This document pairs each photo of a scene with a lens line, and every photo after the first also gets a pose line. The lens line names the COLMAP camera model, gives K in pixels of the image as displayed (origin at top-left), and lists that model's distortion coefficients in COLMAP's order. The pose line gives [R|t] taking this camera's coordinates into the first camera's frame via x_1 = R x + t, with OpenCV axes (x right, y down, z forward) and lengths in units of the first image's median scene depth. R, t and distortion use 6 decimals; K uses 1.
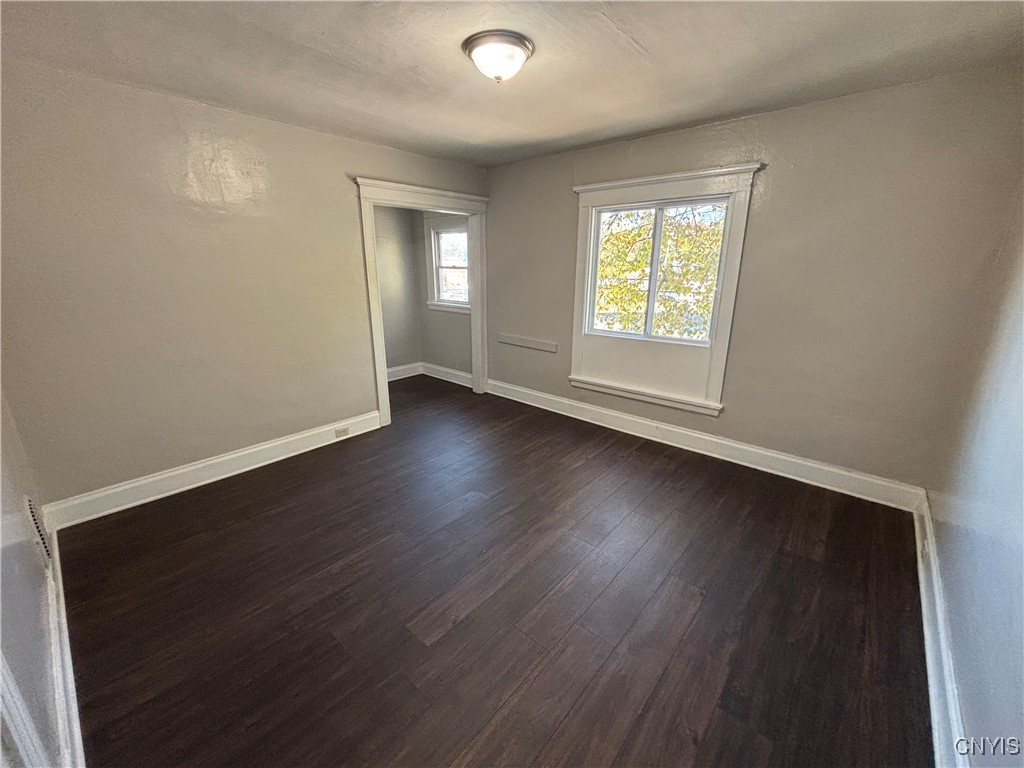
lens RADIAL K [[412.9, 0, 512.0], [0, 412.9, 384.0], [0, 0, 1]] dist [-0.000551, 0.000036]
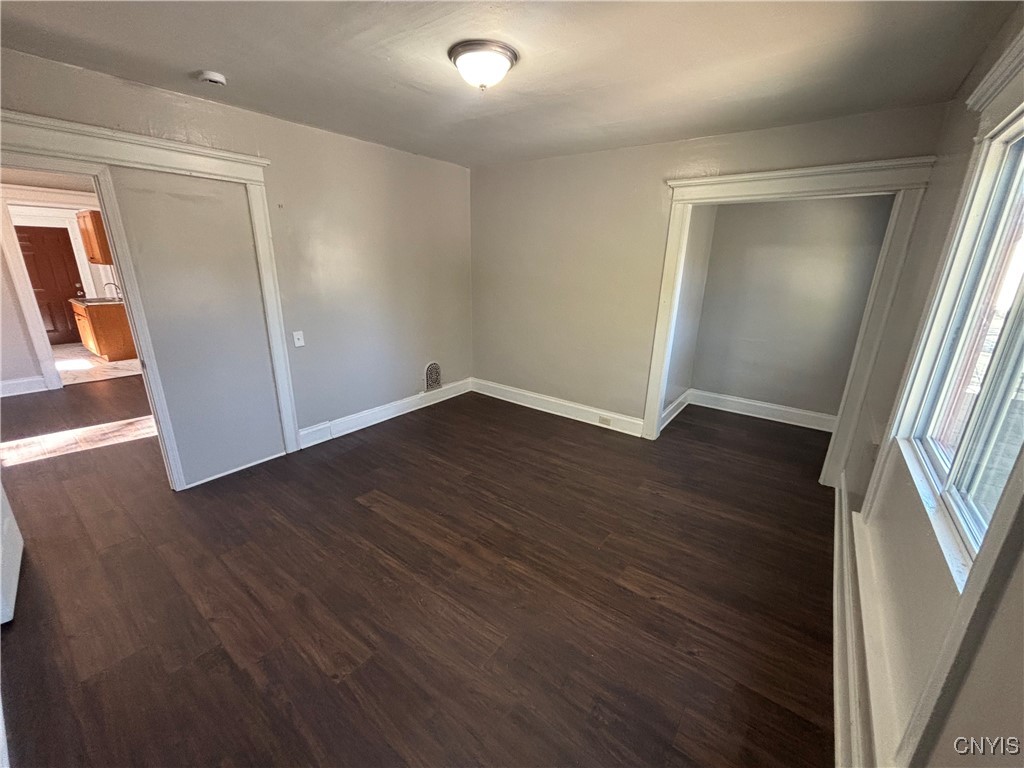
lens RADIAL K [[412.9, 0, 512.0], [0, 412.9, 384.0], [0, 0, 1]] dist [-0.000551, 0.000036]
pose [[0.073533, 0.289664, -0.954299, 0.580748], [-0.303898, 0.917890, 0.255196, -0.175278], [0.949863, 0.271244, 0.155524, 0.558679]]
